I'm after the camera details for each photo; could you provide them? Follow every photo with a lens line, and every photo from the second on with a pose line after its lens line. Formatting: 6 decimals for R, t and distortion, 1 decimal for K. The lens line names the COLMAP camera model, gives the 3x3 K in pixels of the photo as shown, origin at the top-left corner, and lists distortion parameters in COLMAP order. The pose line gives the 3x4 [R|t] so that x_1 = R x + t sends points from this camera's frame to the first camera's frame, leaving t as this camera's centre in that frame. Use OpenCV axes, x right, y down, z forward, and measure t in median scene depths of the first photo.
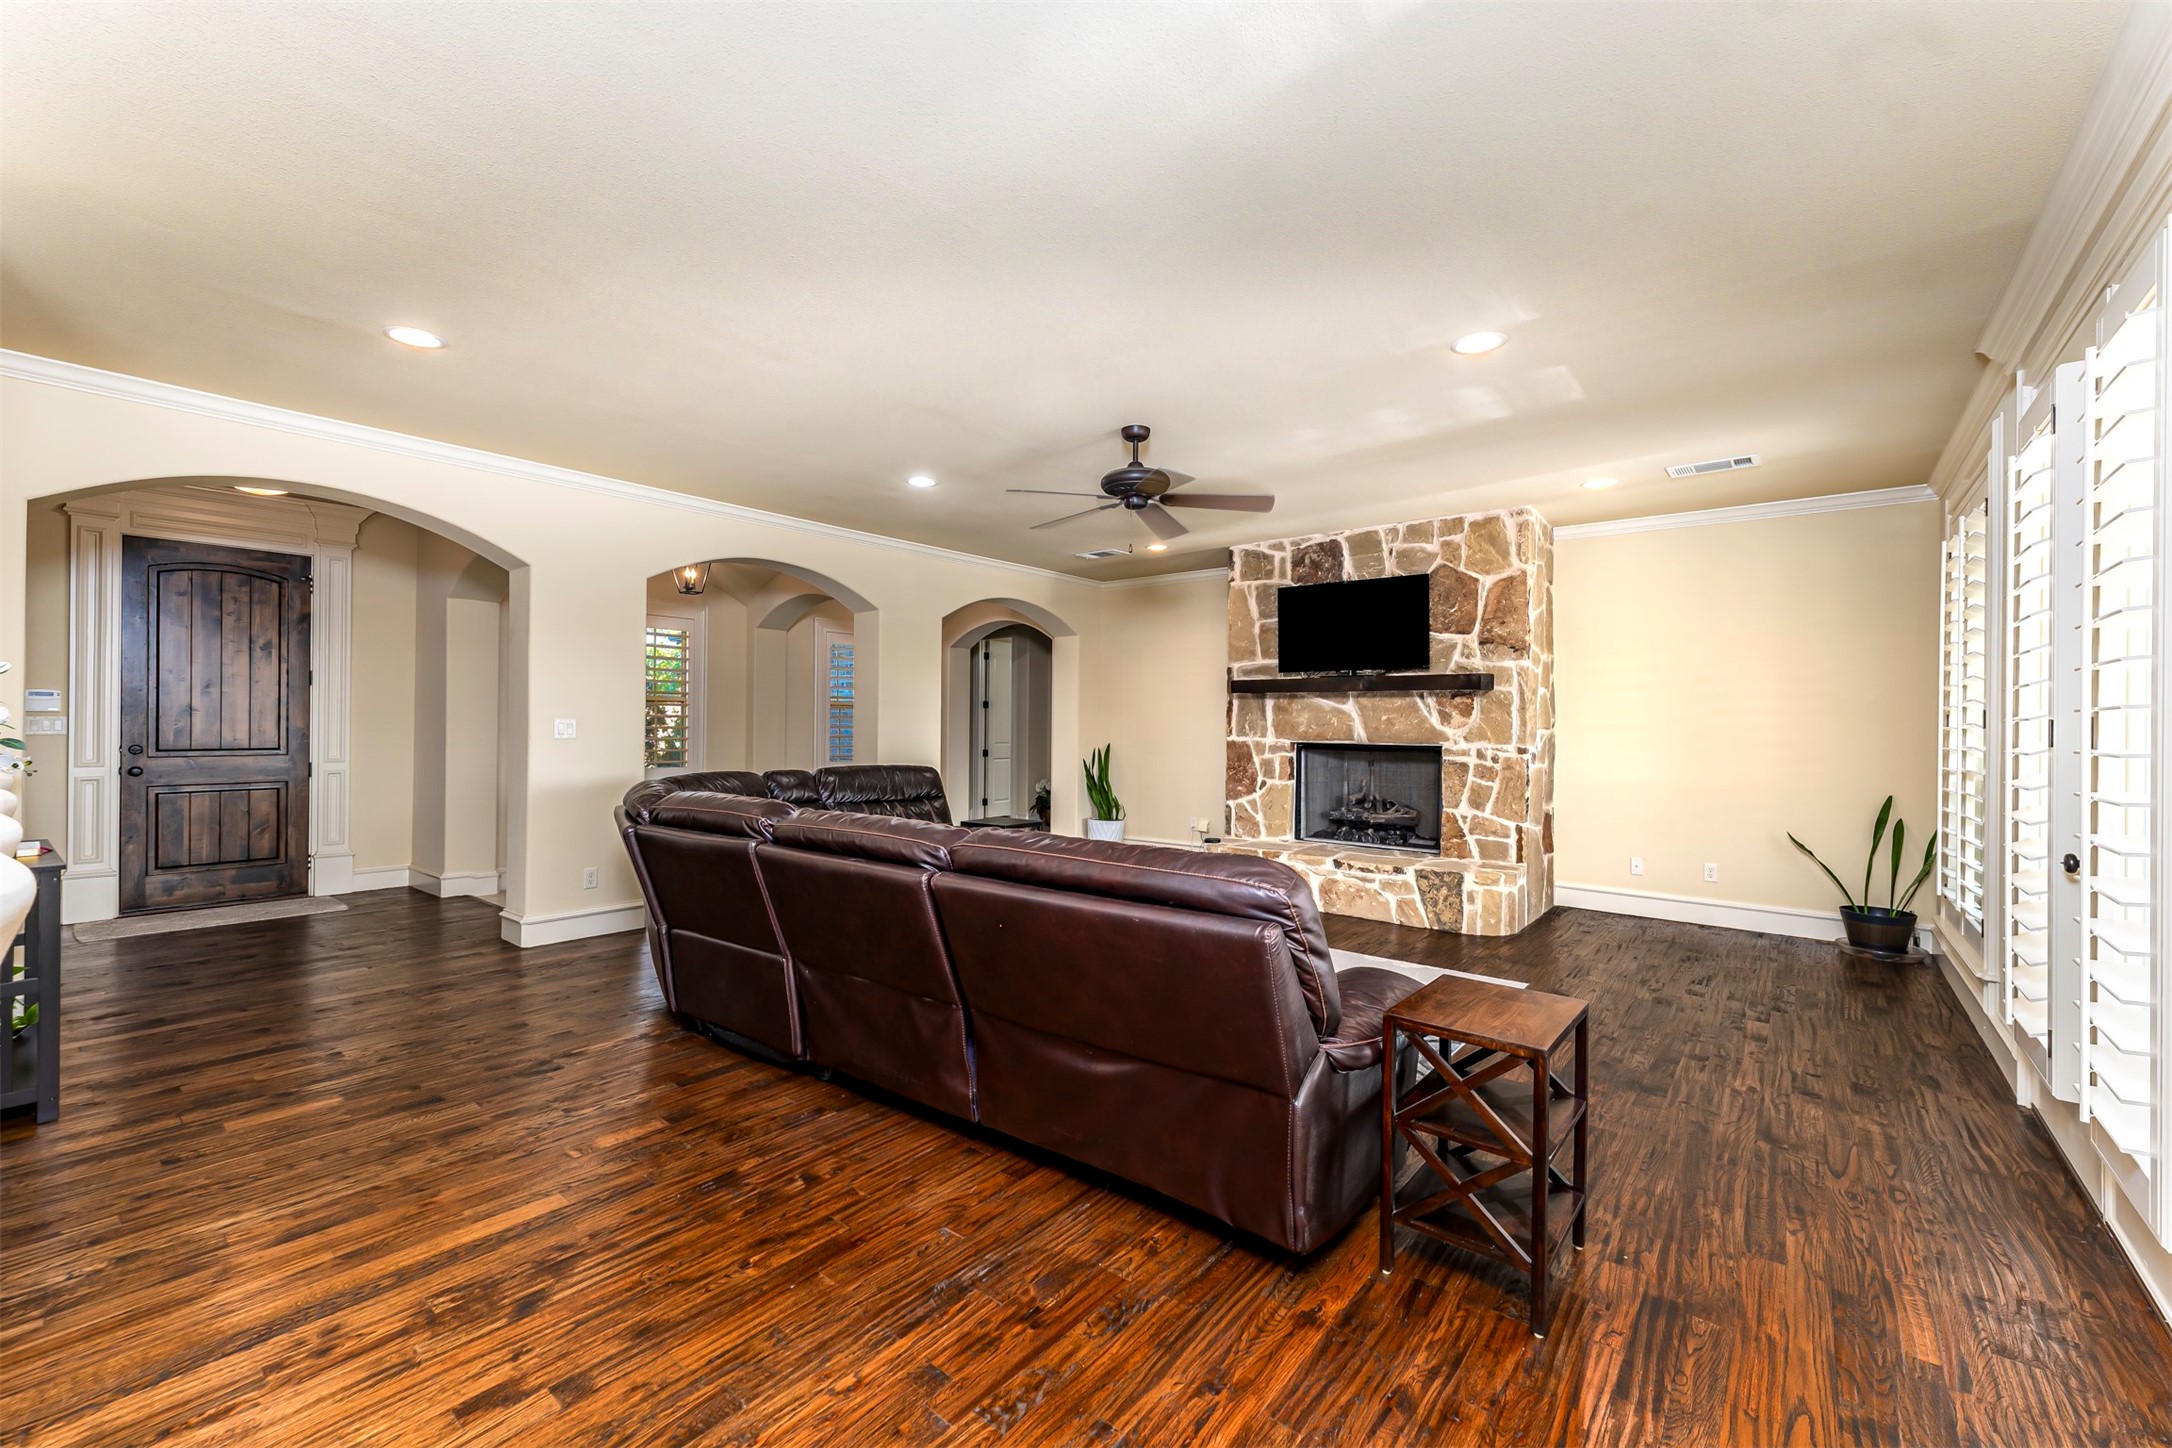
lens RADIAL K [[896.7, 0, 1104.9], [0, 896.7, 722.9], [0, 0, 1]] dist [0.004702, 0.000300]
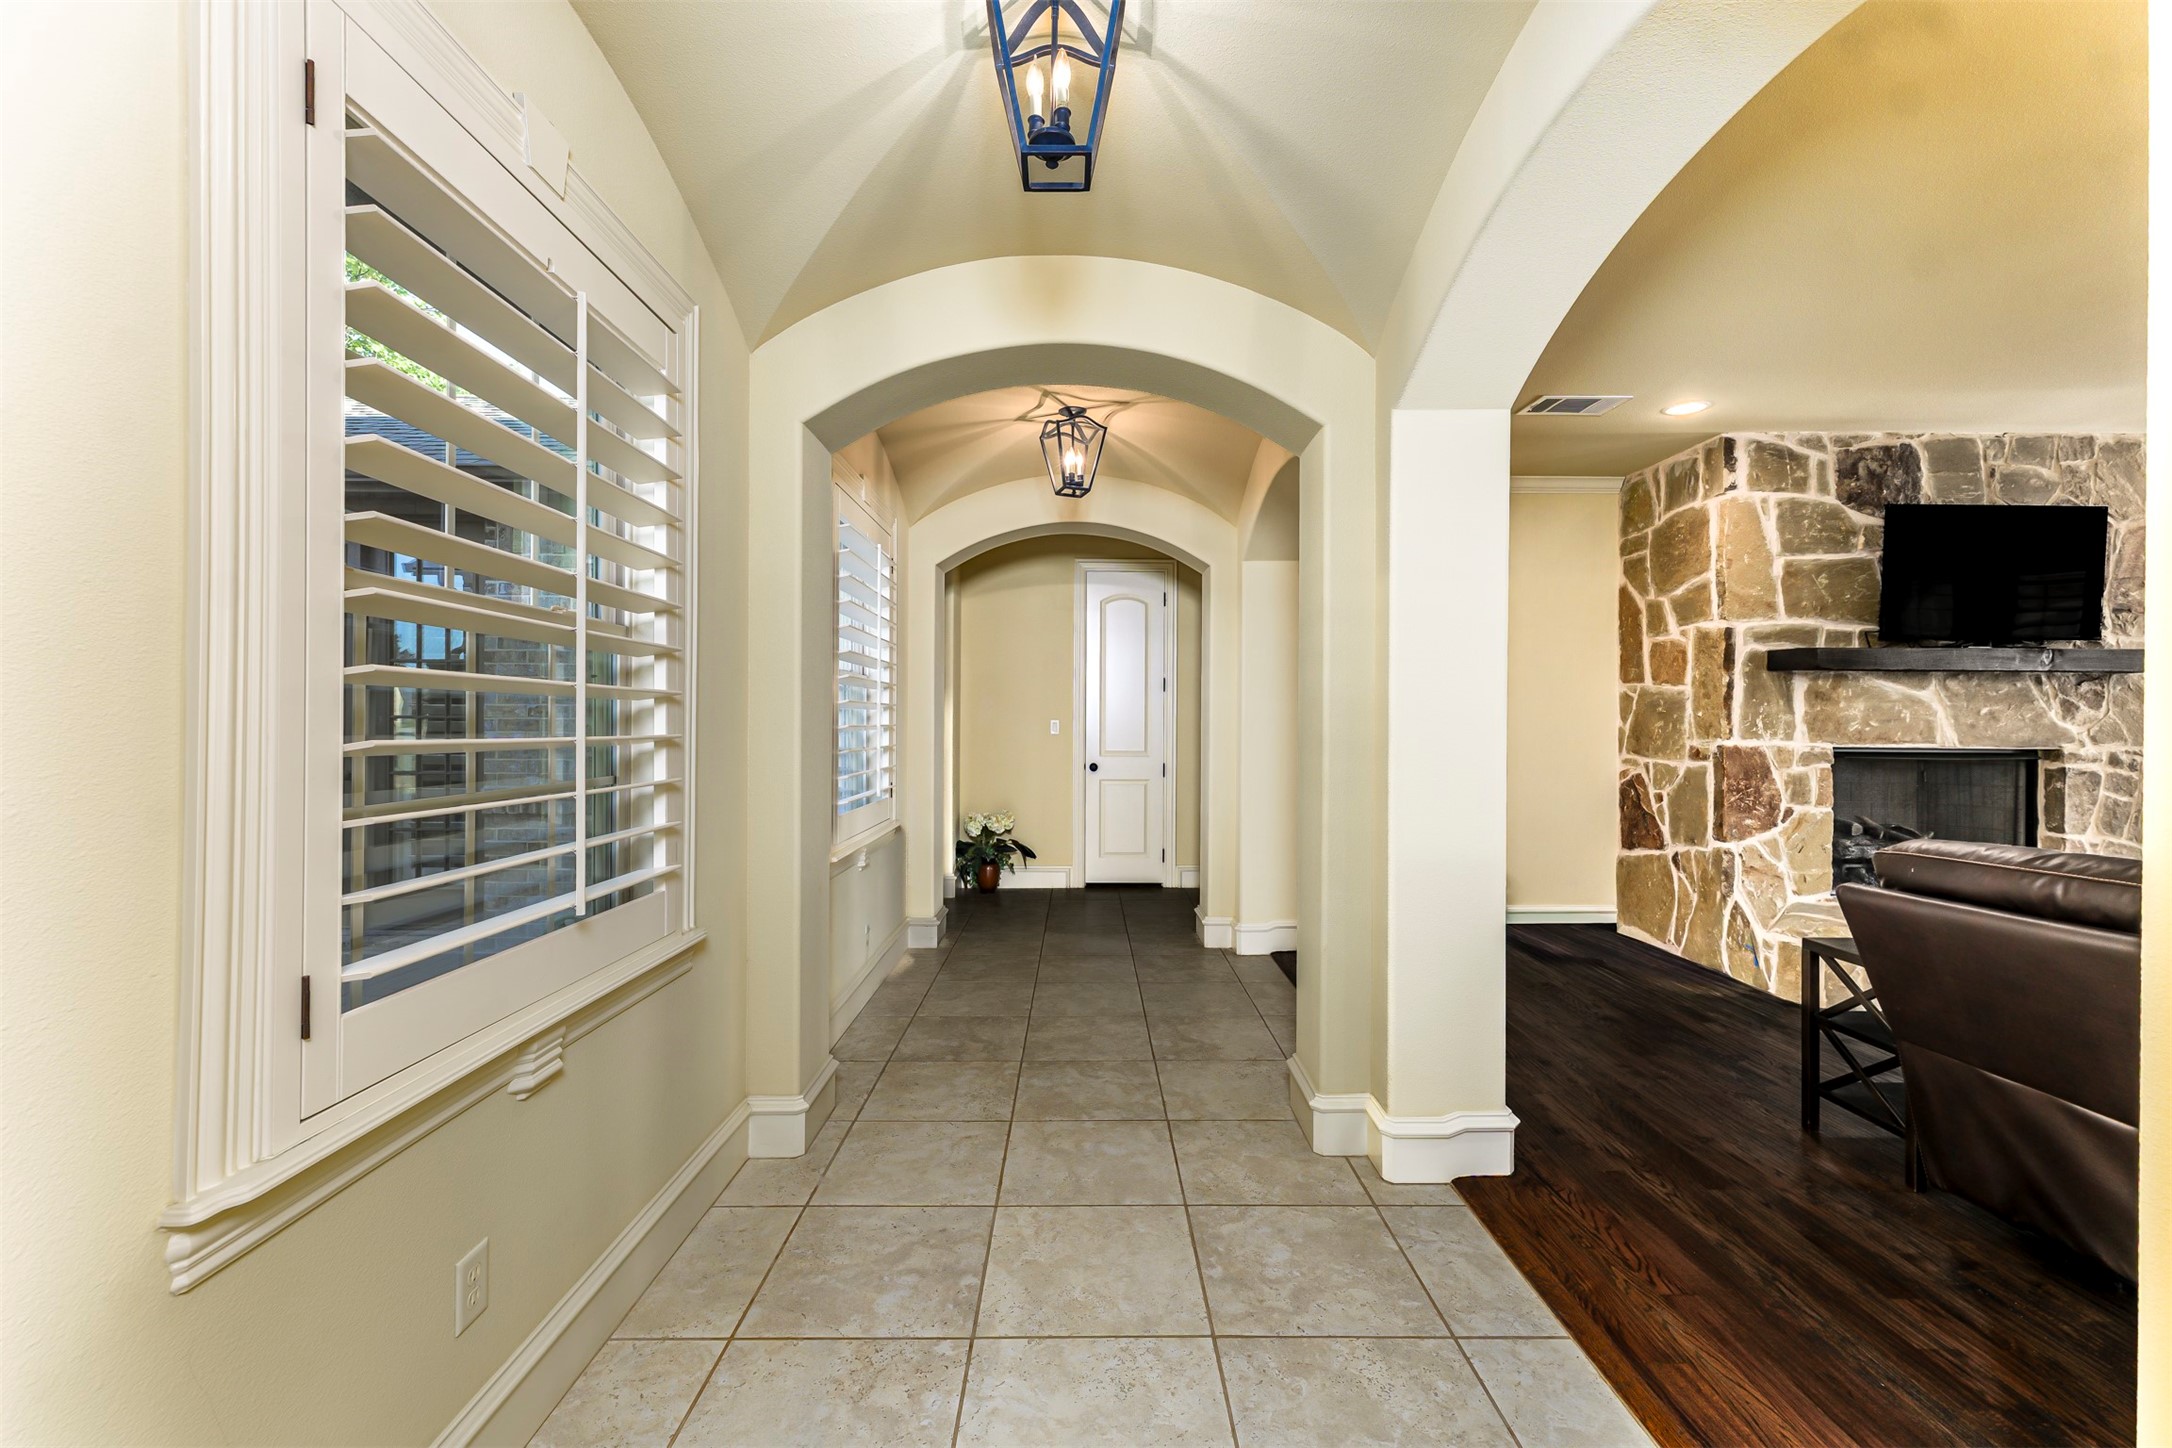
lens RADIAL K [[896.7, 0, 1089.7], [0, 896.7, 720.3], [0, 0, 1]] dist [0.004702, 0.000300]
pose [[0.779306, -0.004620, 0.626627, -0.673011], [-0.000513, 0.999968, 0.008010, -0.003261], [-0.626643, -0.006563, 0.779278, 0.898782]]
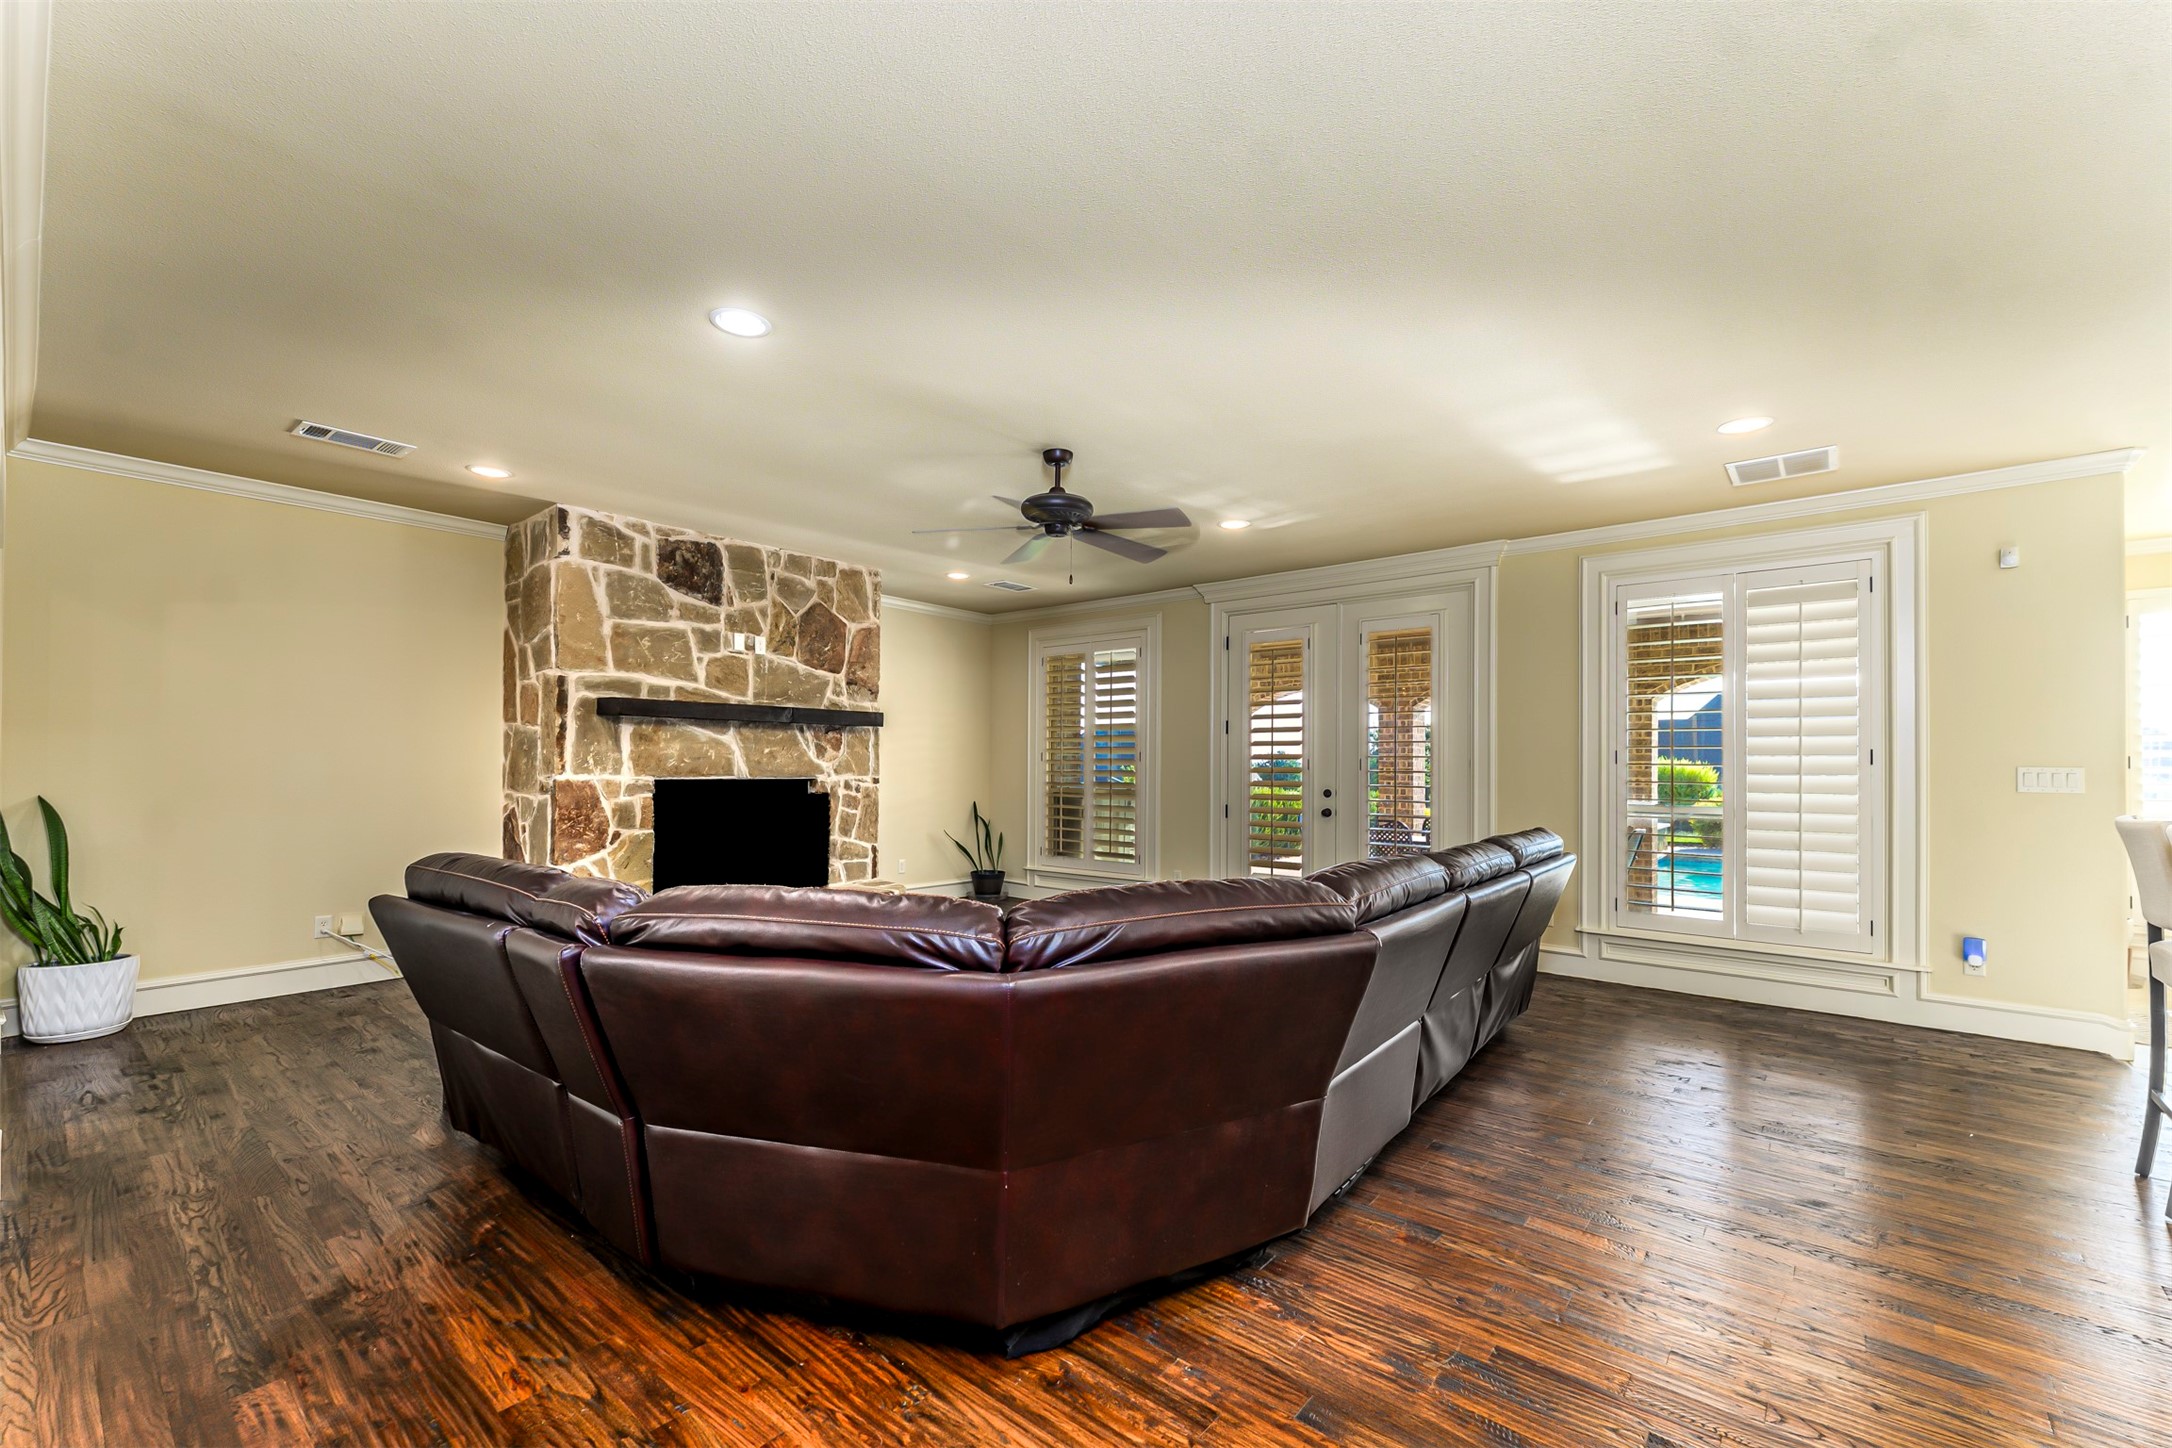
lens RADIAL K [[896.7, 0, 1089.3], [0, 896.7, 754.1], [0, 0, 1]] dist [0.004702, 0.000300]
pose [[0.012750, 0.001257, 0.999918, -0.632925], [-0.008777, 0.999961, -0.001145, -0.004037], [-0.999880, -0.008761, 0.012761, 0.655234]]
